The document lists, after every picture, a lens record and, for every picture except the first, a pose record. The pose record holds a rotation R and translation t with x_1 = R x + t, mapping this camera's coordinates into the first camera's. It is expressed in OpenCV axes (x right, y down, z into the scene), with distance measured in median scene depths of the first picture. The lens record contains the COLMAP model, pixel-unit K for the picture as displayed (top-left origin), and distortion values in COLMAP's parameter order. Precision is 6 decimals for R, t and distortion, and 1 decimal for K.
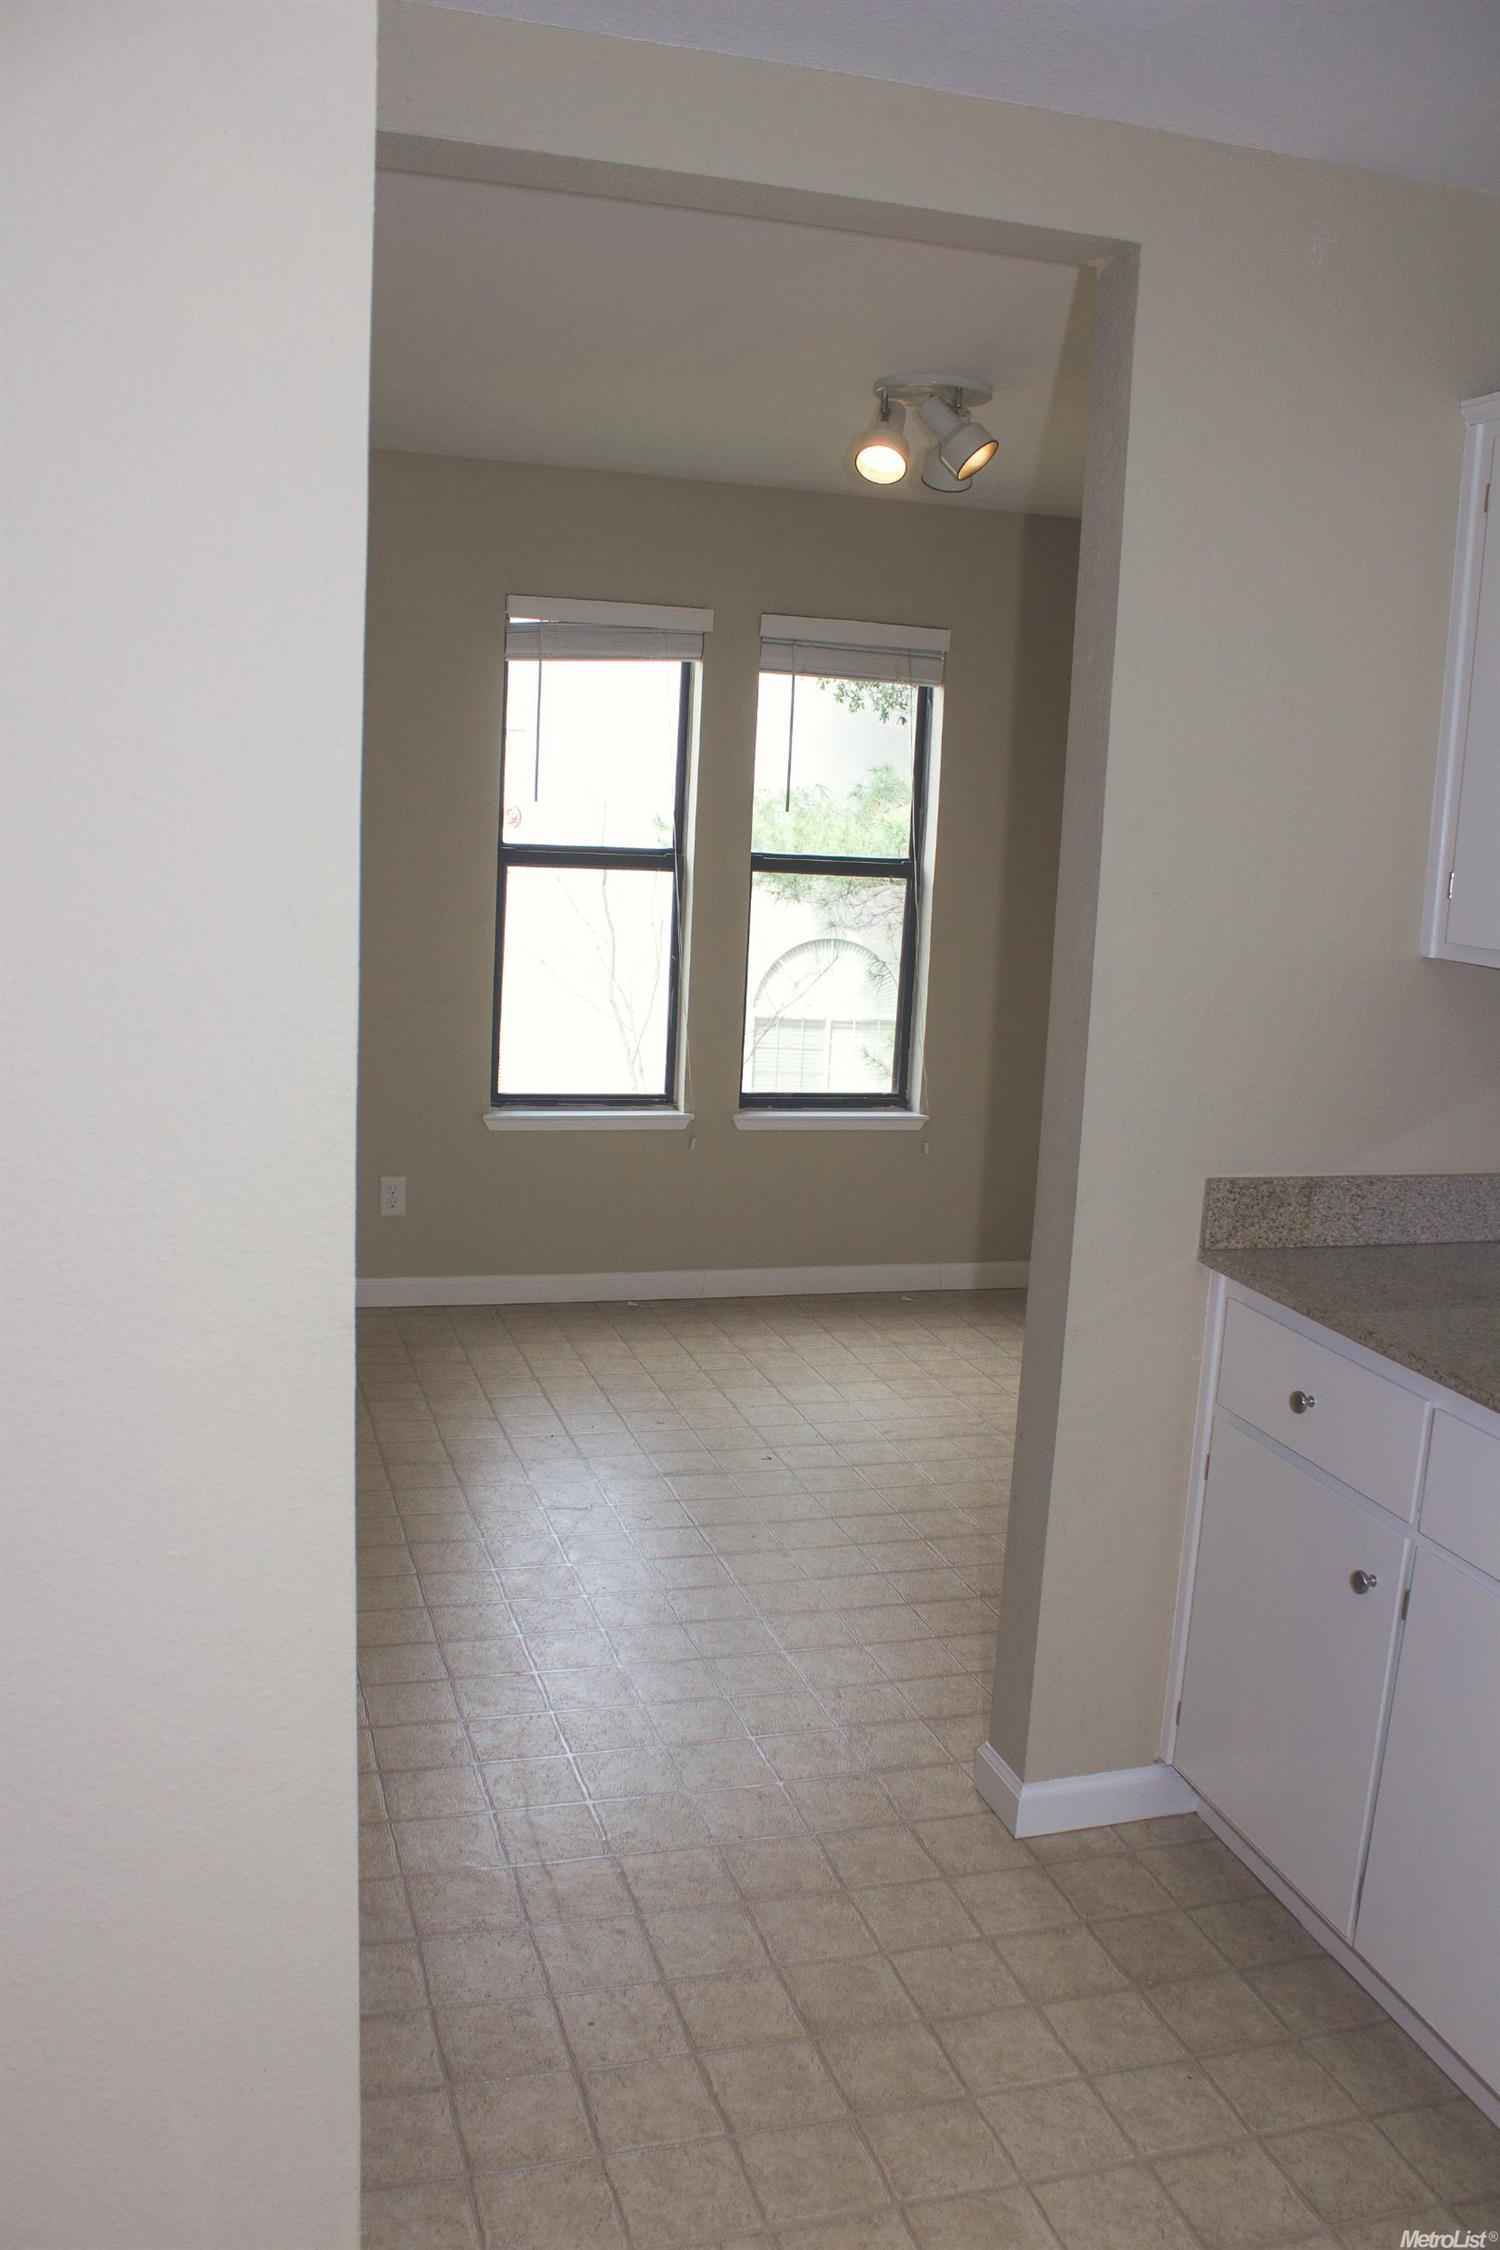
lens RADIAL K [[1936.2, 0, 721.6], [0, 1936.2, 1187.6], [0, 0, 1]] dist [-0.136991, 0.151998]
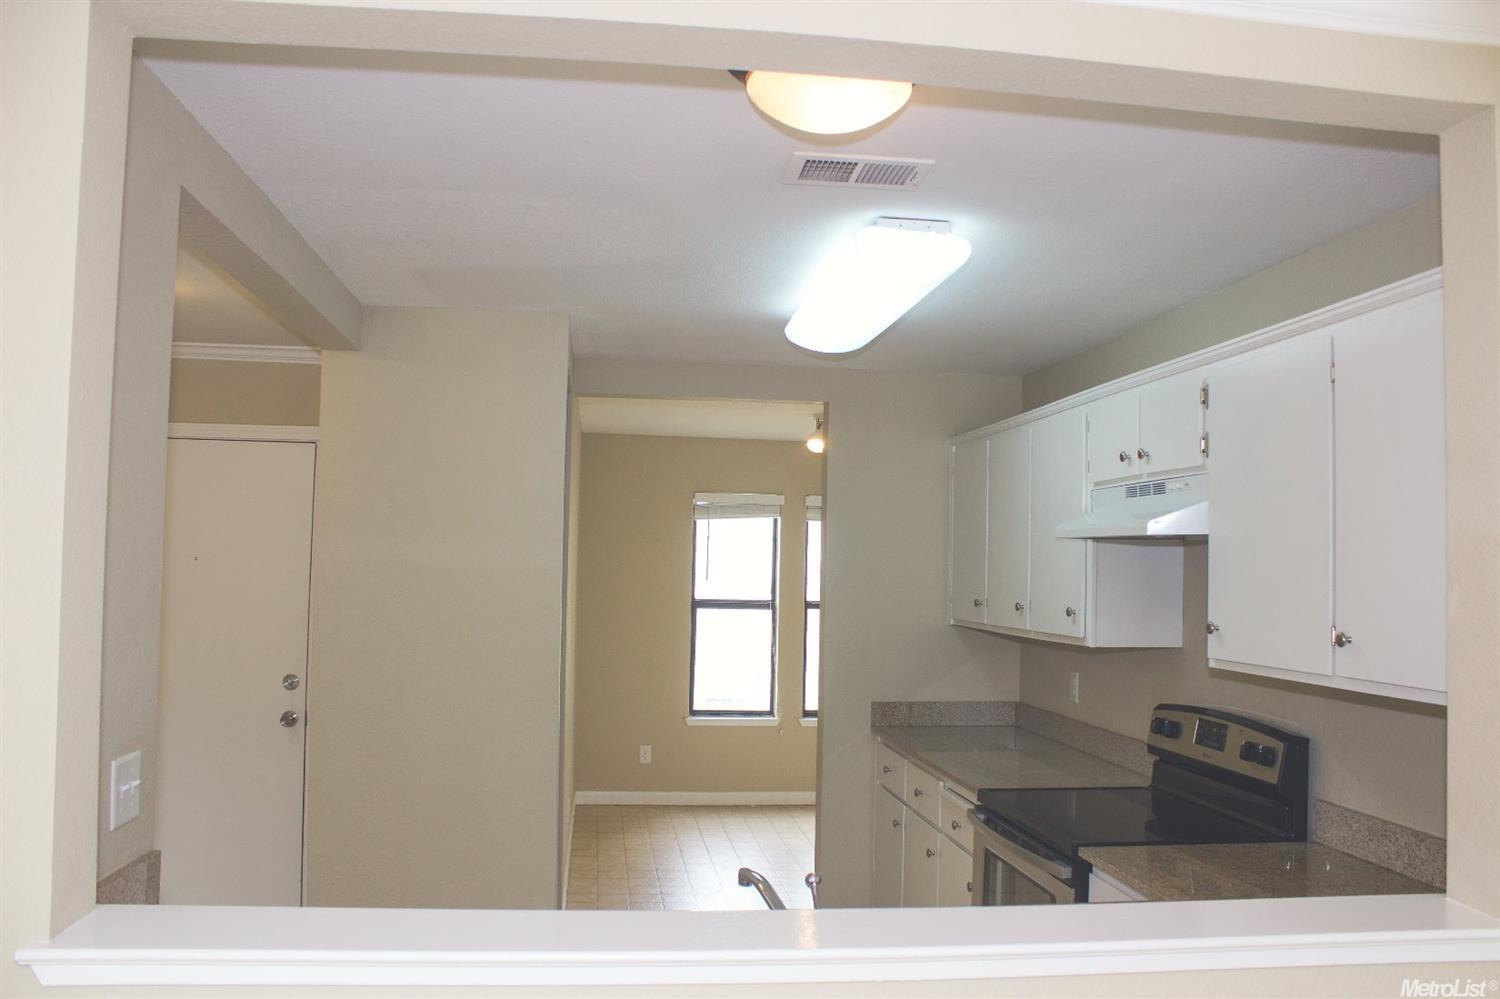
lens RADIAL K [[1290.8, 0, 750.0], [0, 1290.8, 499.5], [0, 0, 1]] dist [-0.136991, 0.151998]
pose [[0.988233, -0.034691, -0.148969, 0.182931], [-0.004500, 0.966924, -0.255023, 0.097195], [0.152889, 0.252693, 0.955391, -0.480240]]
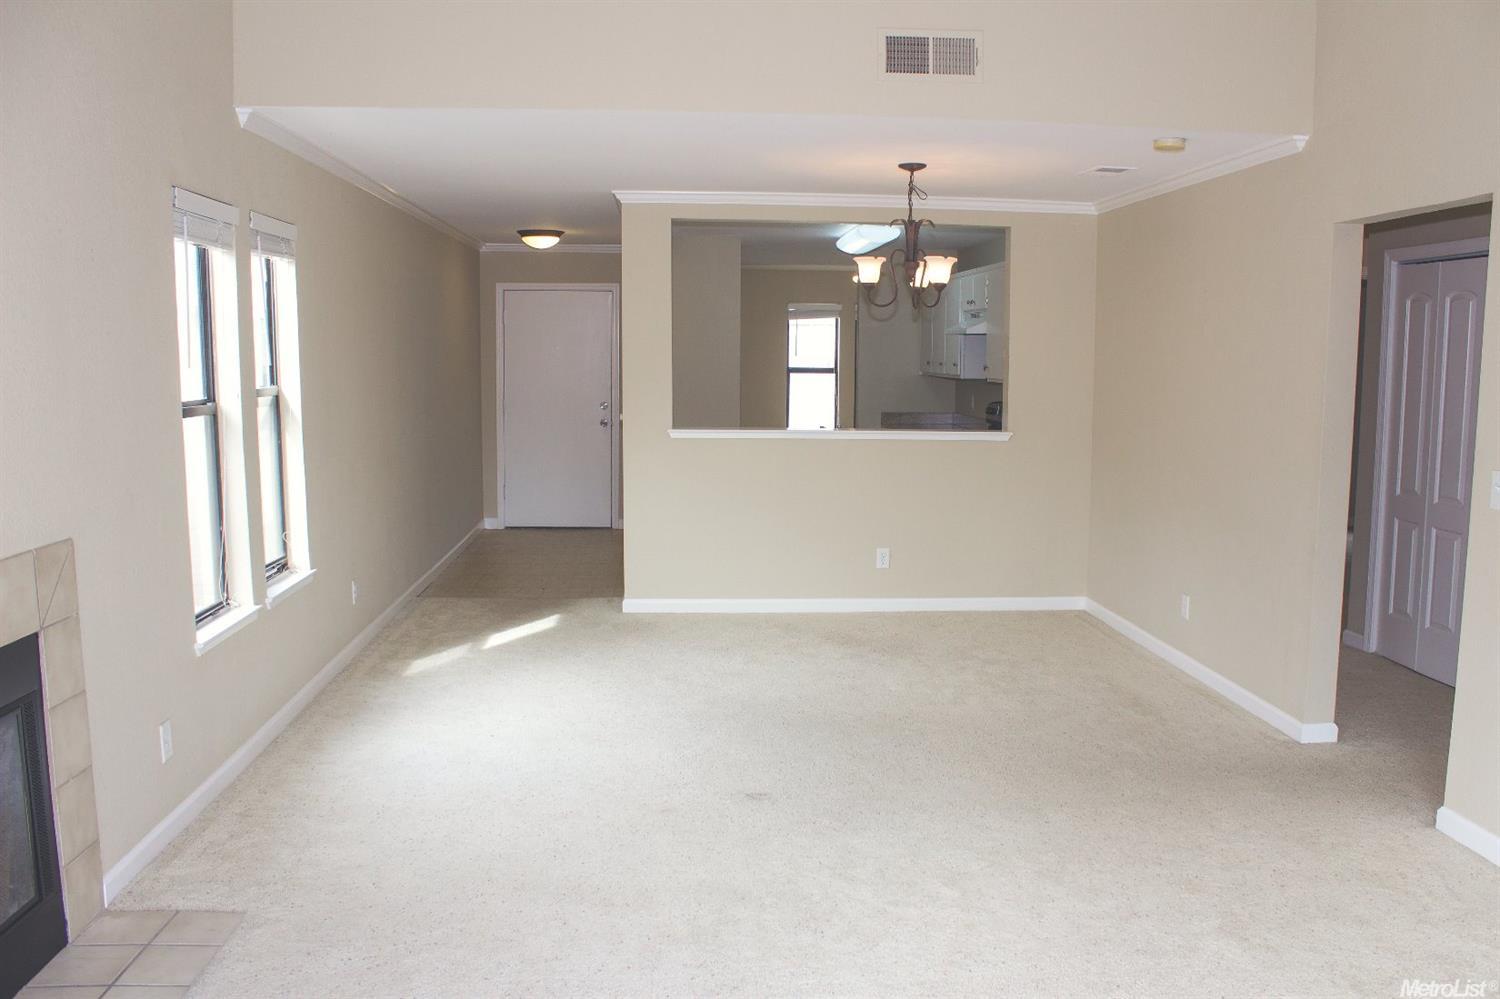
lens RADIAL K [[1290.8, 0, 750.0], [0, 1290.8, 499.5], [0, 0, 1]] dist [-0.136991, 0.151998]
pose [[0.978300, -0.014427, -0.206691, 0.334782], [-0.004438, 0.995885, -0.090516, 0.312921], [0.207146, 0.089469, 0.974210, -1.476316]]
